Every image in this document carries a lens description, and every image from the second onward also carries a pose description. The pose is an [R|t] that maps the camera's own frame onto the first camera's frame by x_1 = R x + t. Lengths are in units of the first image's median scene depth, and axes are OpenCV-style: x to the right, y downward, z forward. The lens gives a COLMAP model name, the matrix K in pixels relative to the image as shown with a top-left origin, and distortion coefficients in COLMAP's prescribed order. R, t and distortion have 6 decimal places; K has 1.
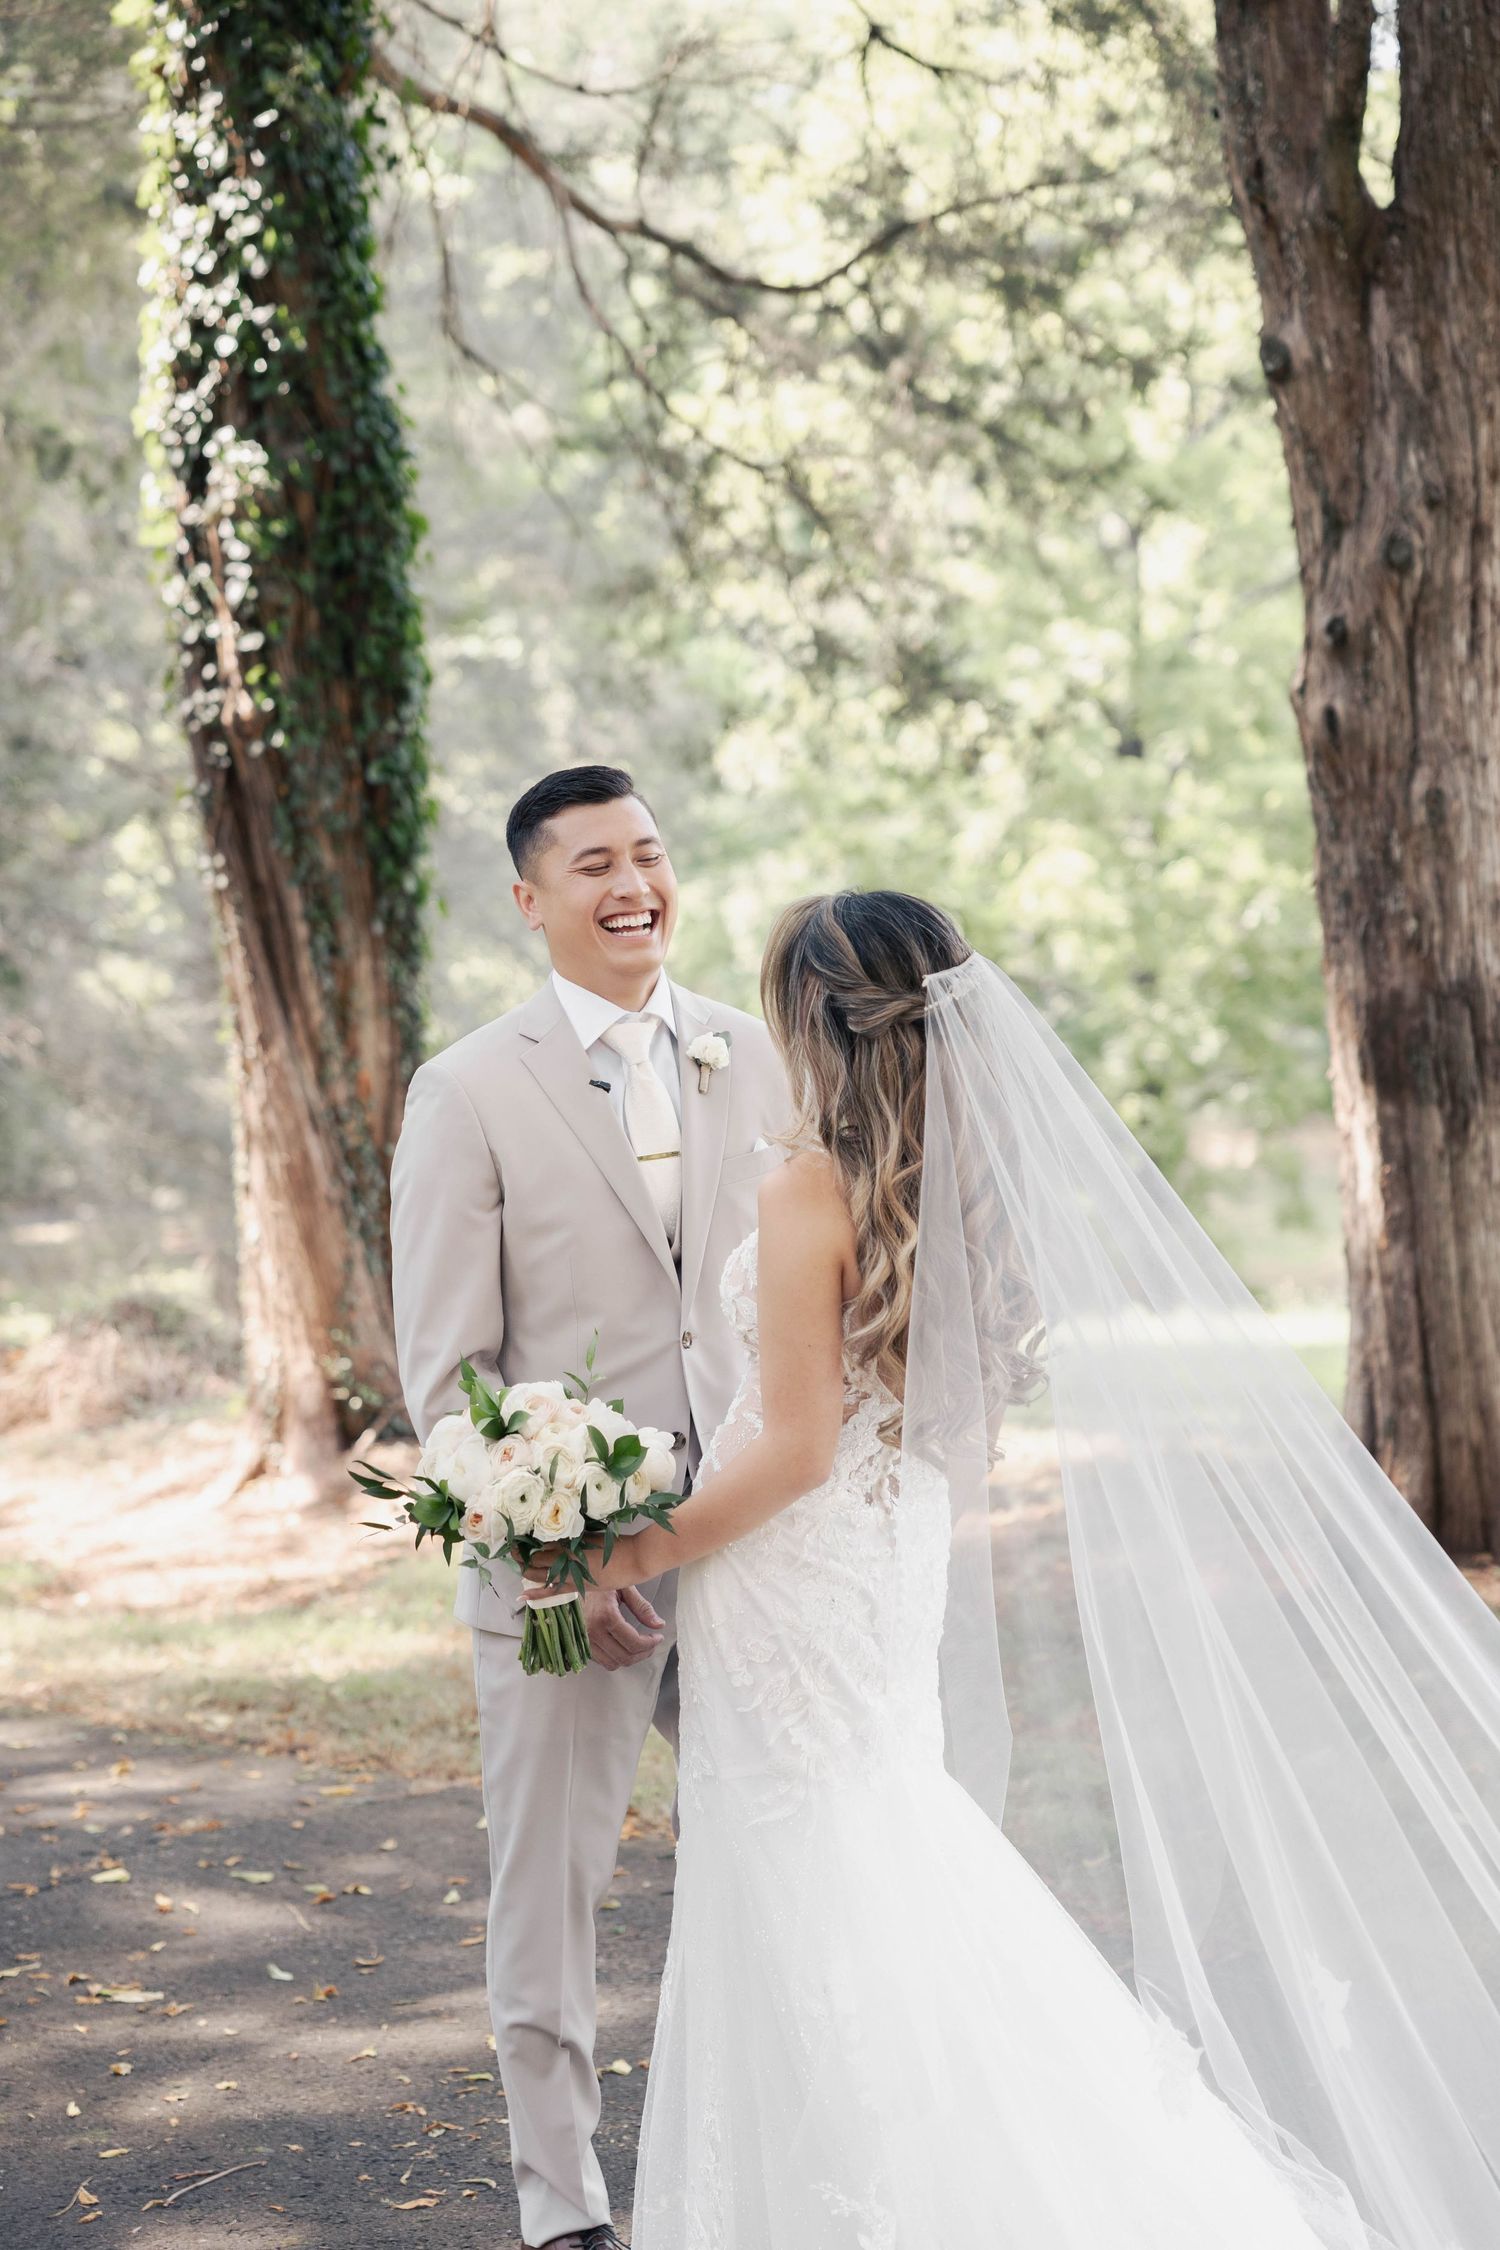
lens RADIAL K [[4475.5, 0, 750.0], [0, 4475.5, 1125.0], [0, 0, 1]] dist [0.038169, -0.023170]
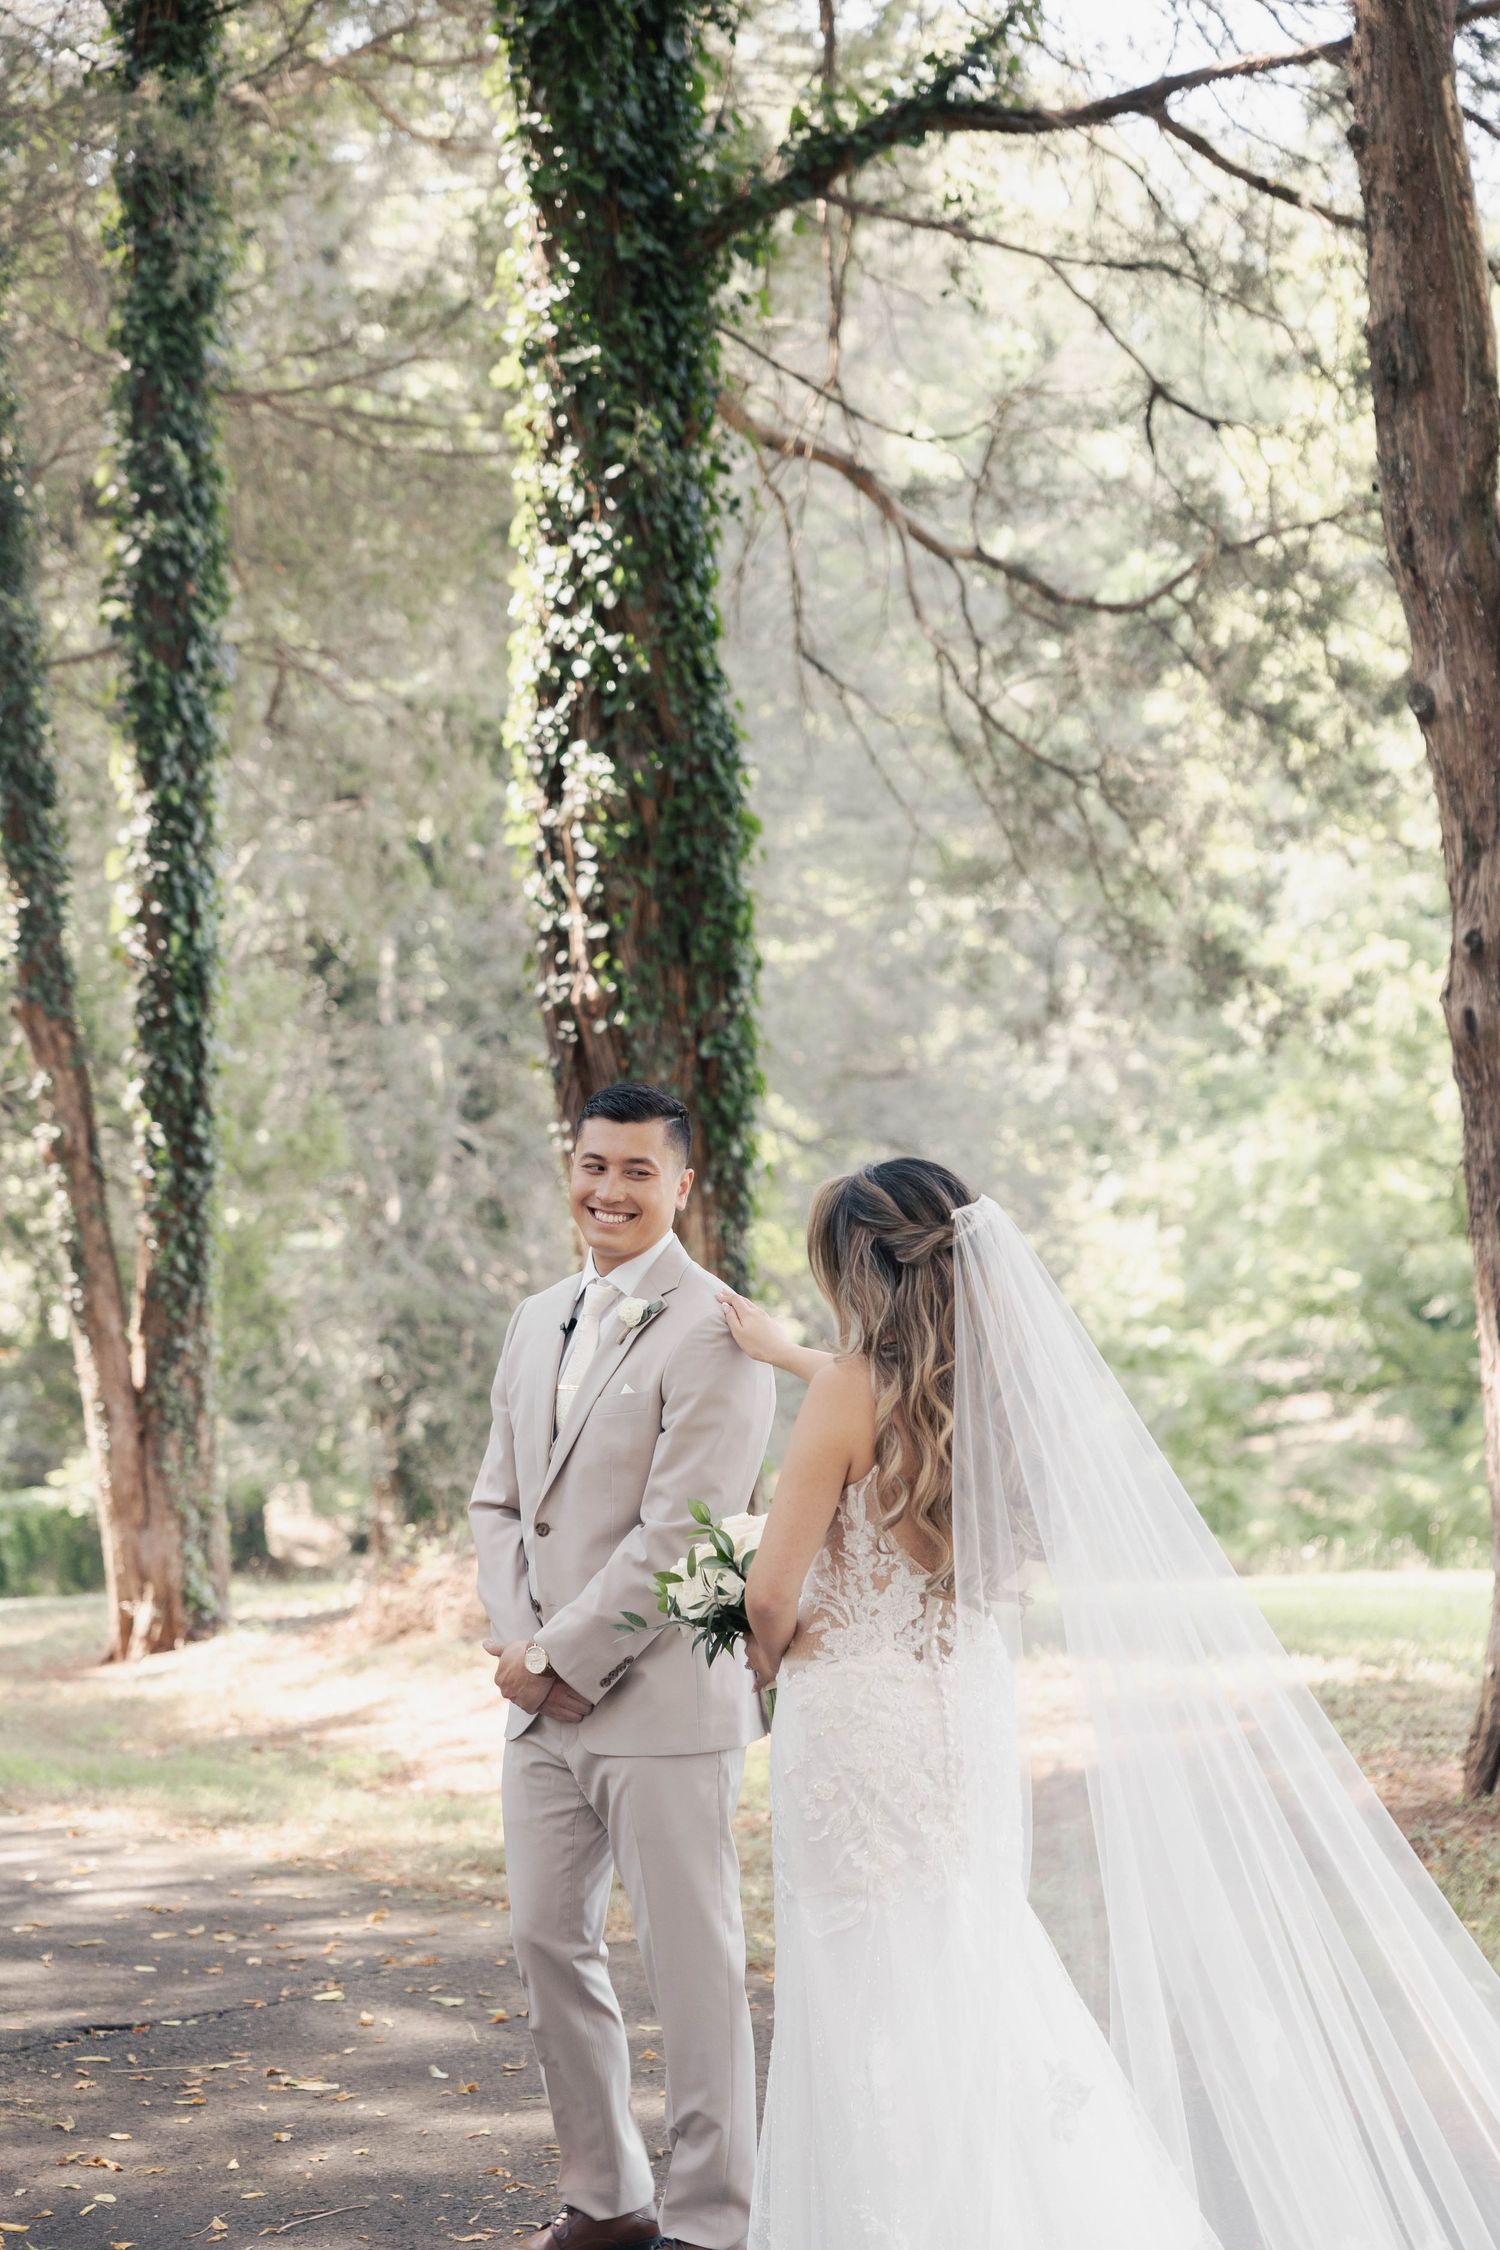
lens RADIAL K [[4475.5, 0, 750.0], [0, 4475.5, 1125.0], [0, 0, 1]] dist [0.038169, -0.023170]
pose [[0.992294, 0.011397, -0.123377, 0.064719], [-0.018174, 0.998379, -0.053942, 0.000025], [0.122562, 0.055768, 0.990893, -0.099643]]
